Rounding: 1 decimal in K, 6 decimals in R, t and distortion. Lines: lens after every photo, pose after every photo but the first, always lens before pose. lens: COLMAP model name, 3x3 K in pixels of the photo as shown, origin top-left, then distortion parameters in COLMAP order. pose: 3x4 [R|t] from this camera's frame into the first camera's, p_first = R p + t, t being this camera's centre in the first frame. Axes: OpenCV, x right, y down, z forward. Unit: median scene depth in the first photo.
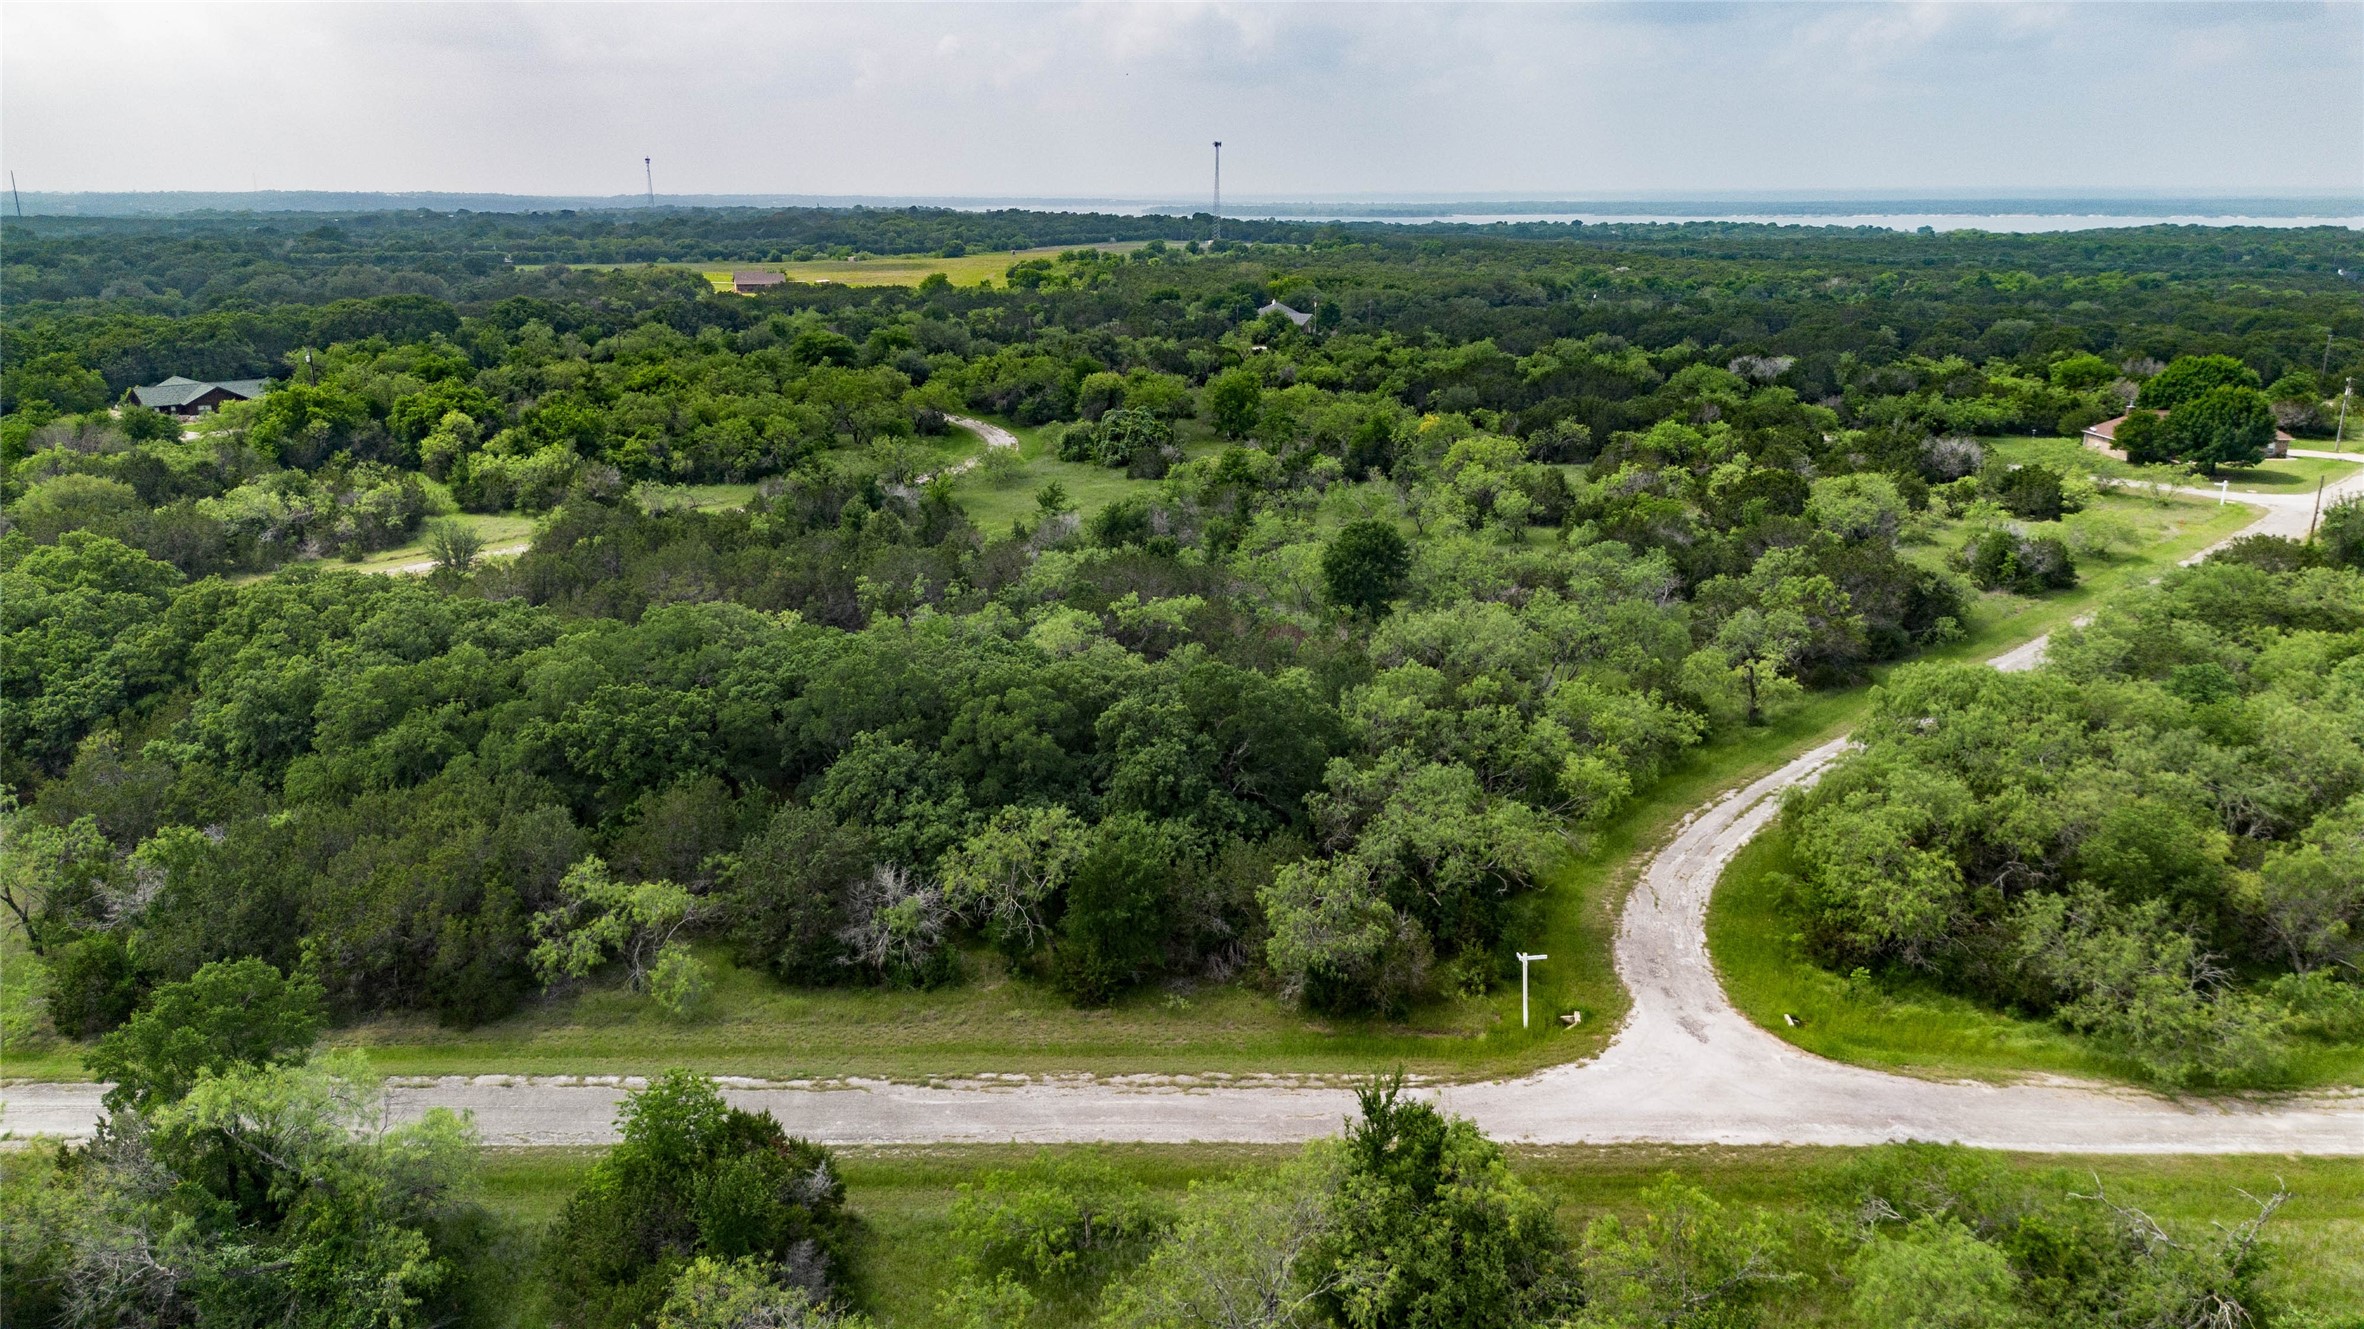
lens RADIAL K [[1660.6, 0, 1182.0], [0, 1660.6, 664.5], [0, 0, 1]] dist [0.079339, -0.088243]
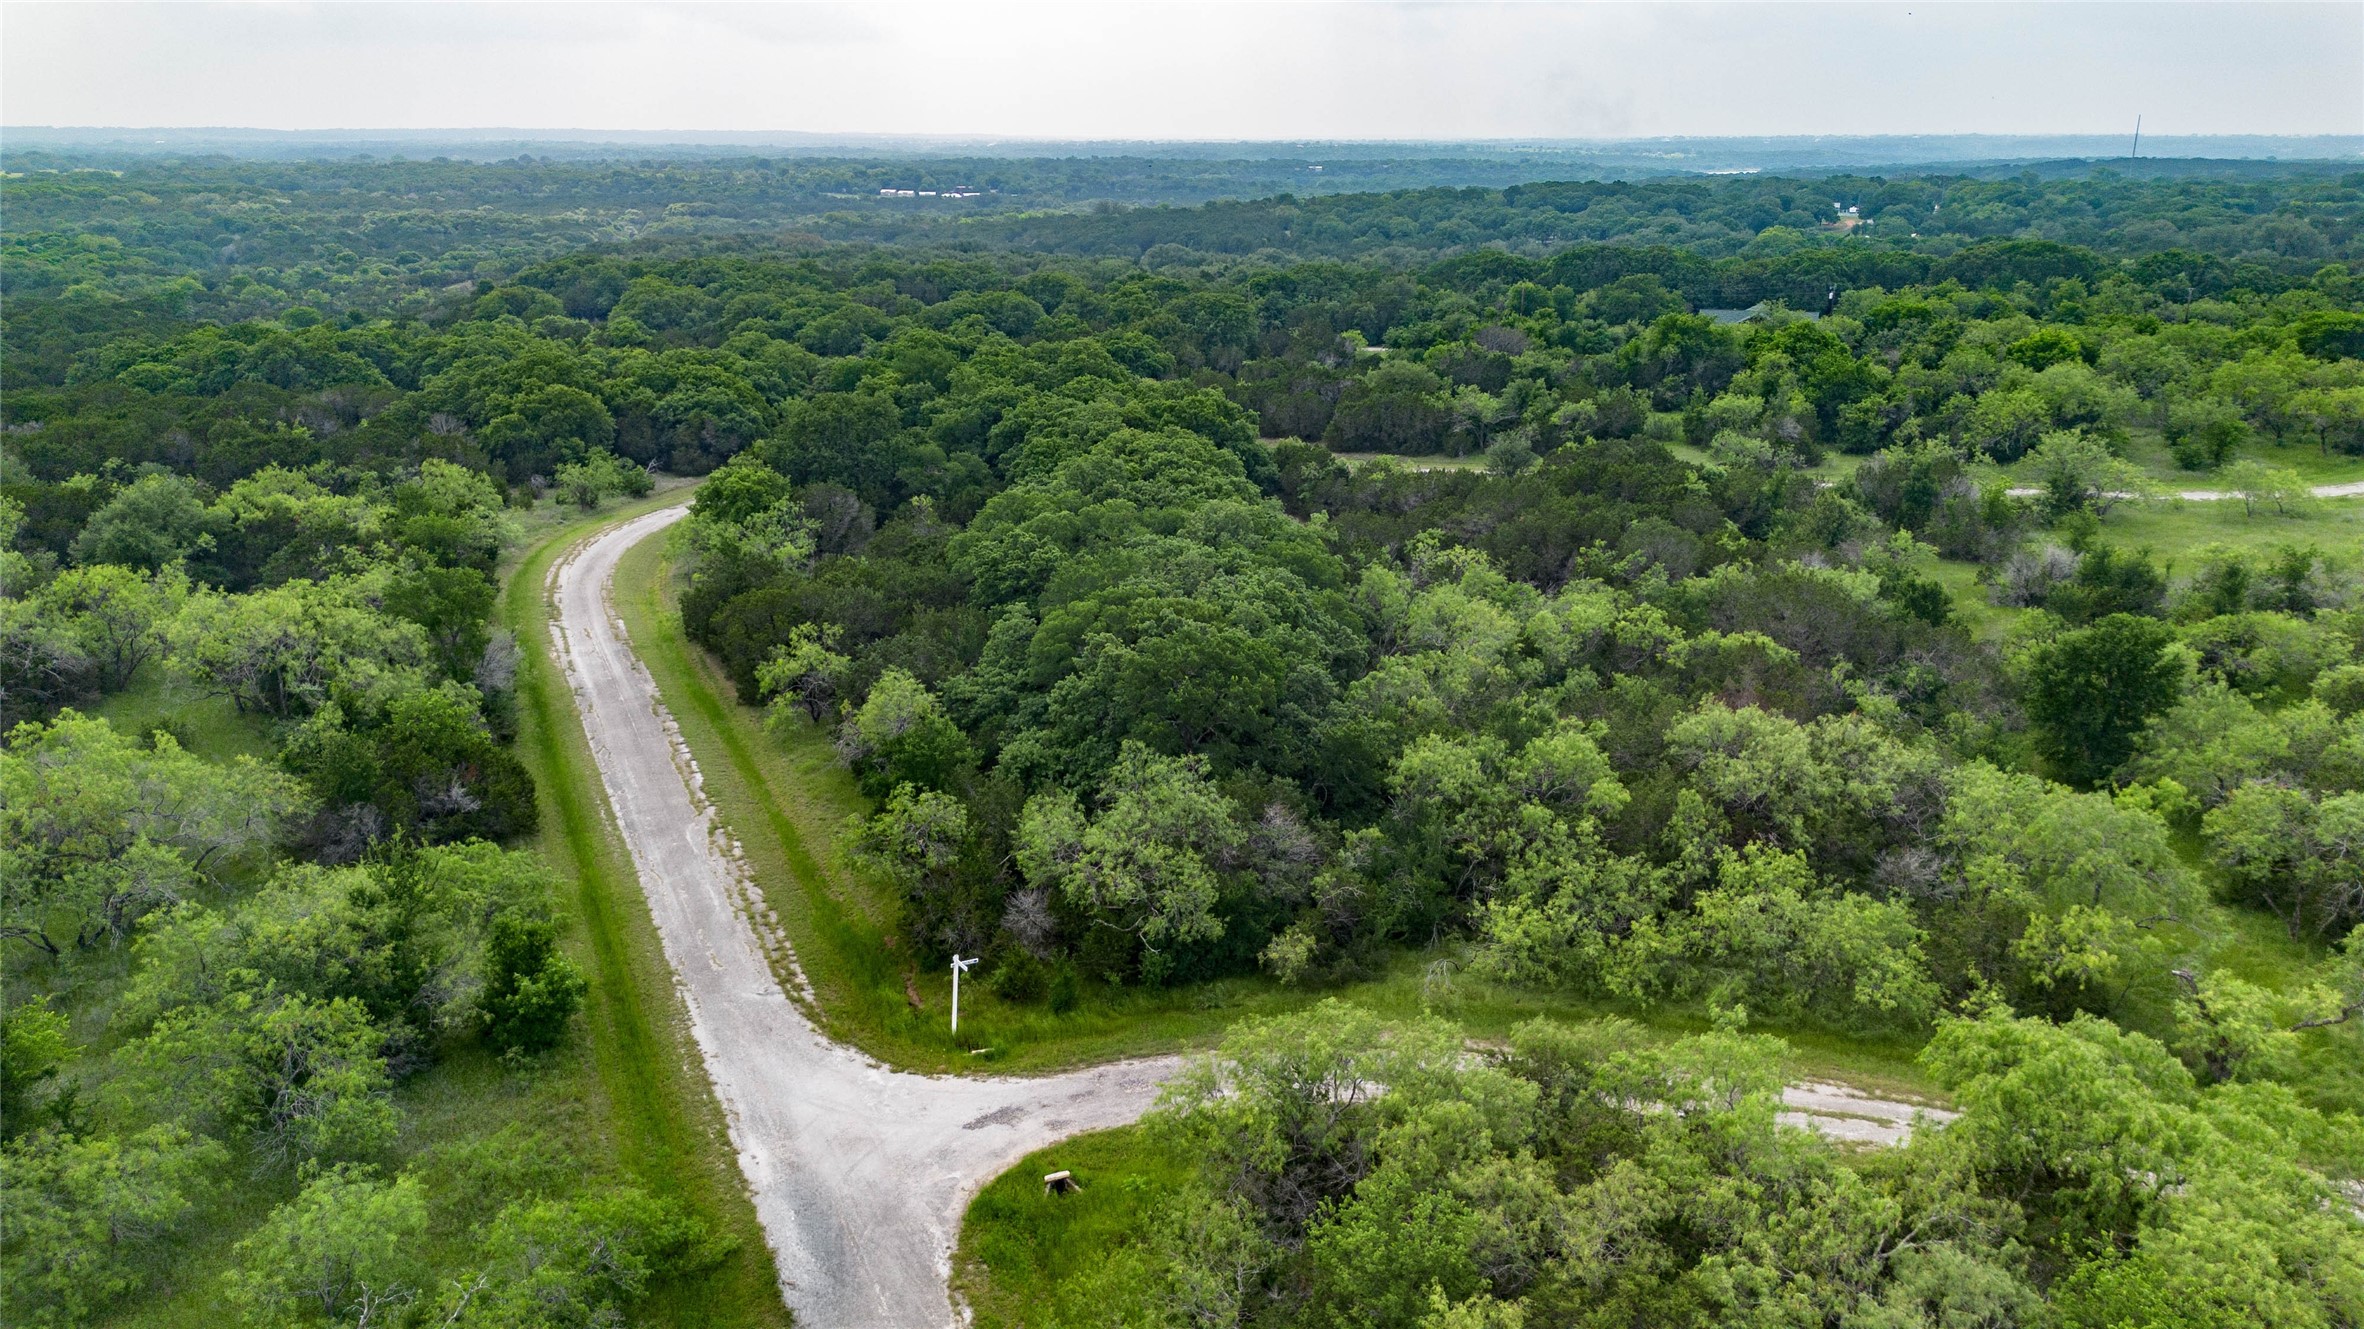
lens RADIAL K [[1660.6, 0, 1182.0], [0, 1660.6, 664.5], [0, 0, 1]] dist [0.079339, -0.088243]
pose [[0.422384, 0.271607, -0.864767, 0.684085], [-0.245625, 0.952650, 0.179237, -0.120345], [0.872502, 0.136702, 0.469098, 0.436554]]
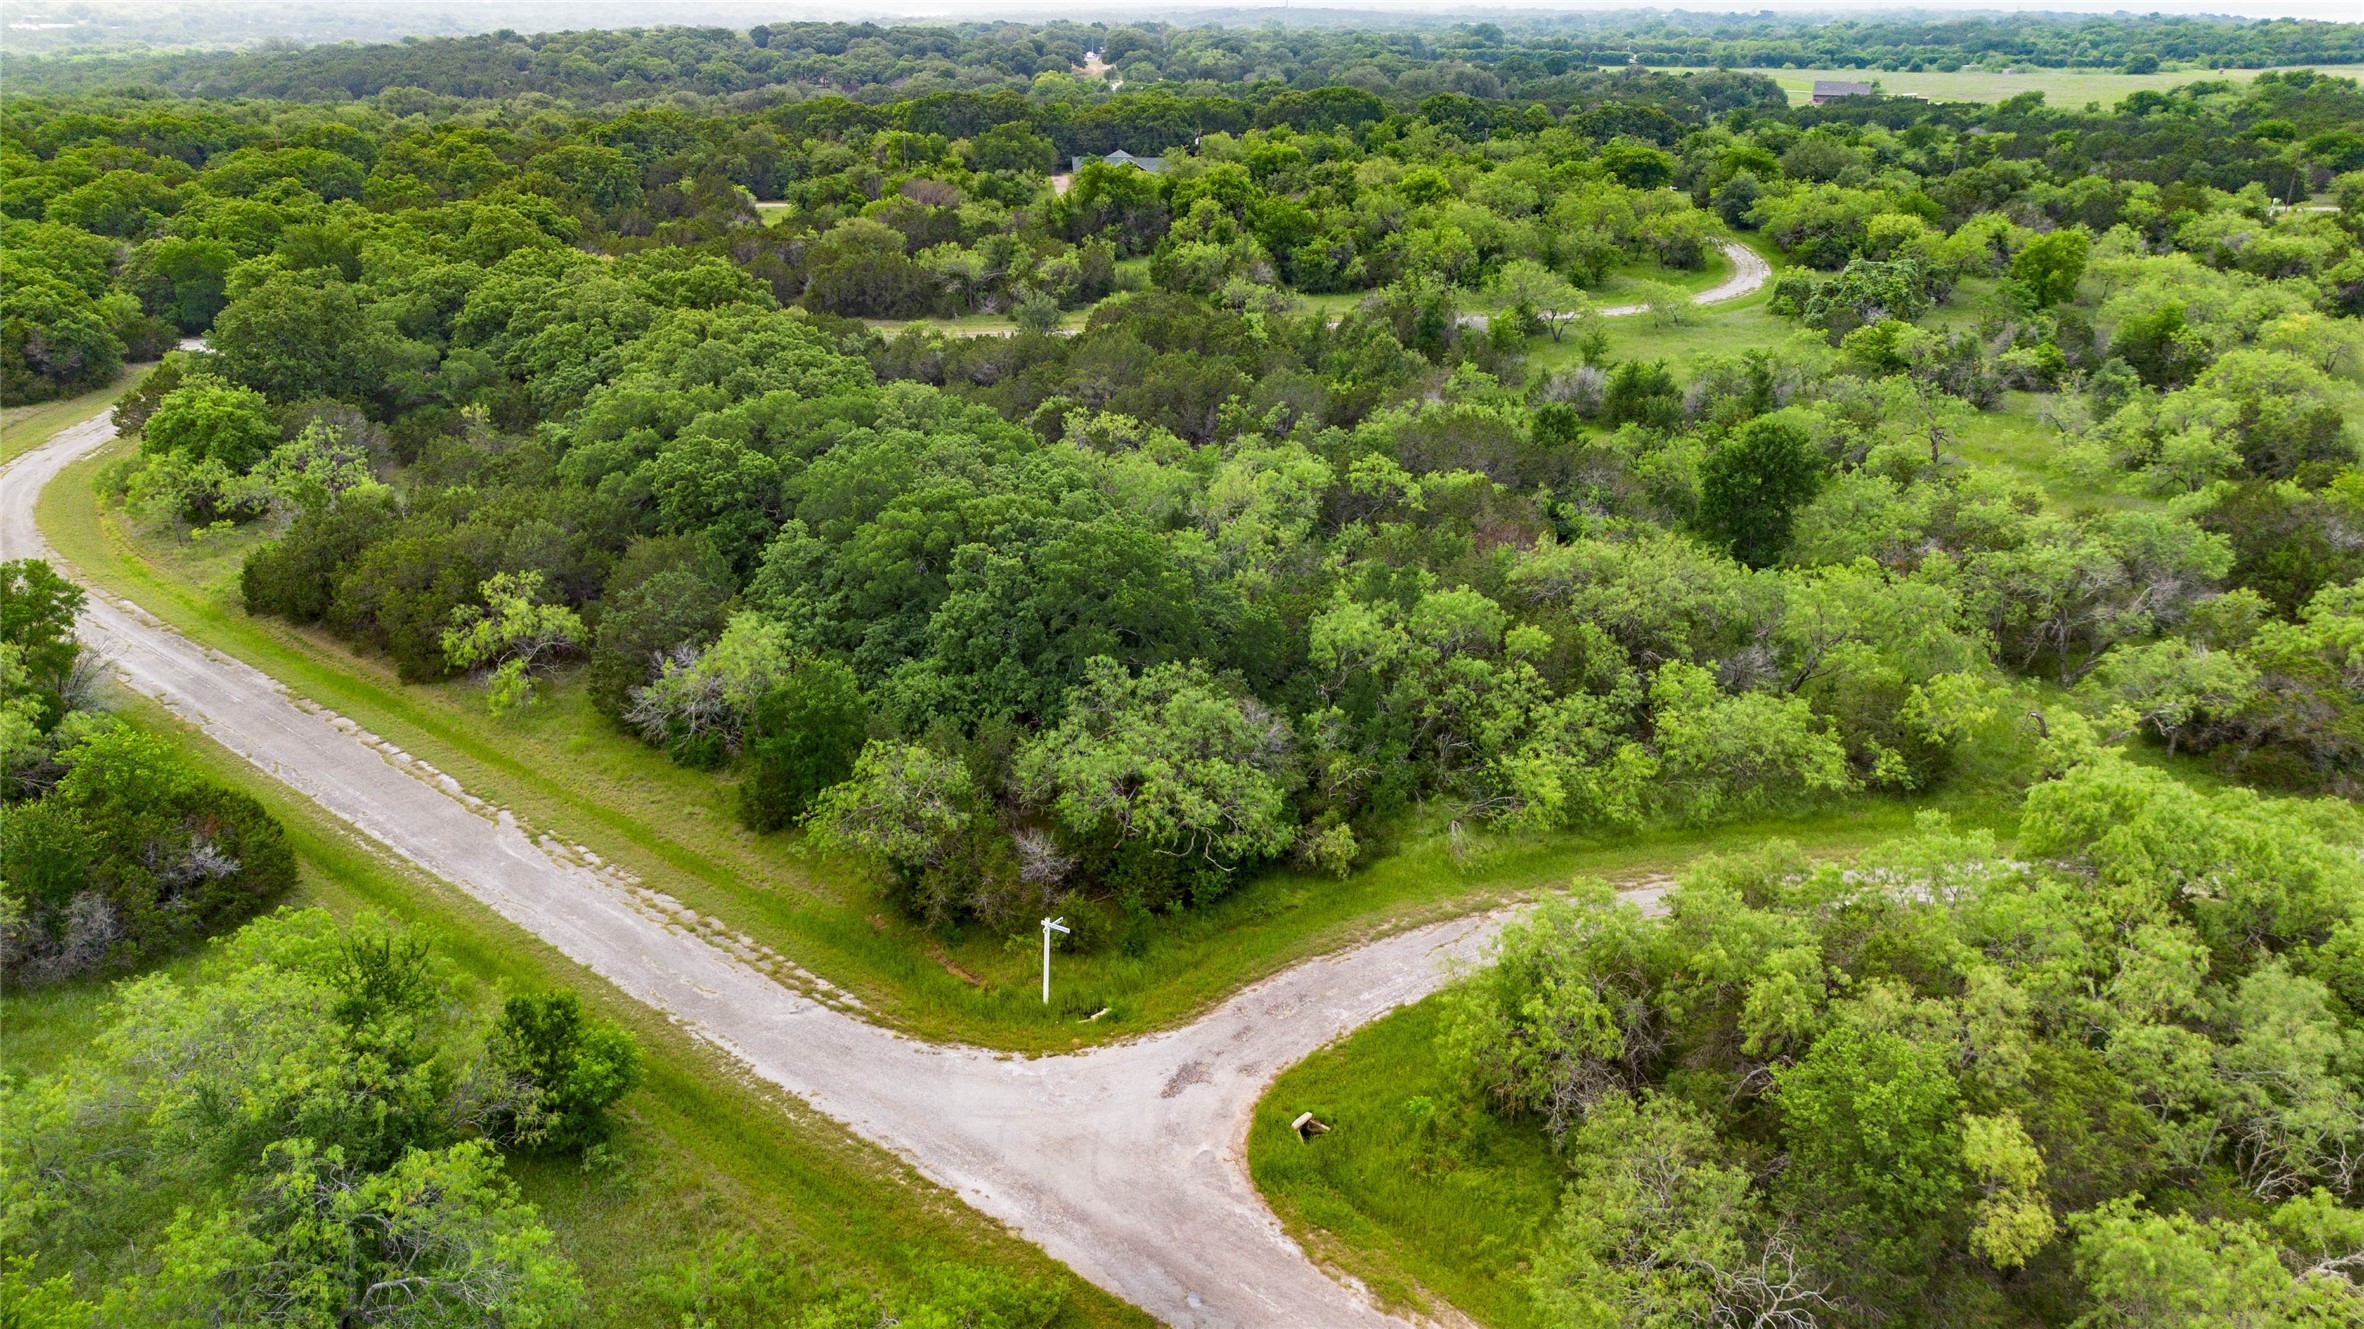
lens RADIAL K [[1660.6, 0, 1182.0], [0, 1660.6, 664.5], [0, 0, 1]] dist [0.079339, -0.088243]
pose [[0.776870, 0.249318, -0.578198, 0.475885], [-0.187410, 0.968208, 0.165685, -0.068080], [0.601124, -0.020356, 0.798897, 0.251878]]
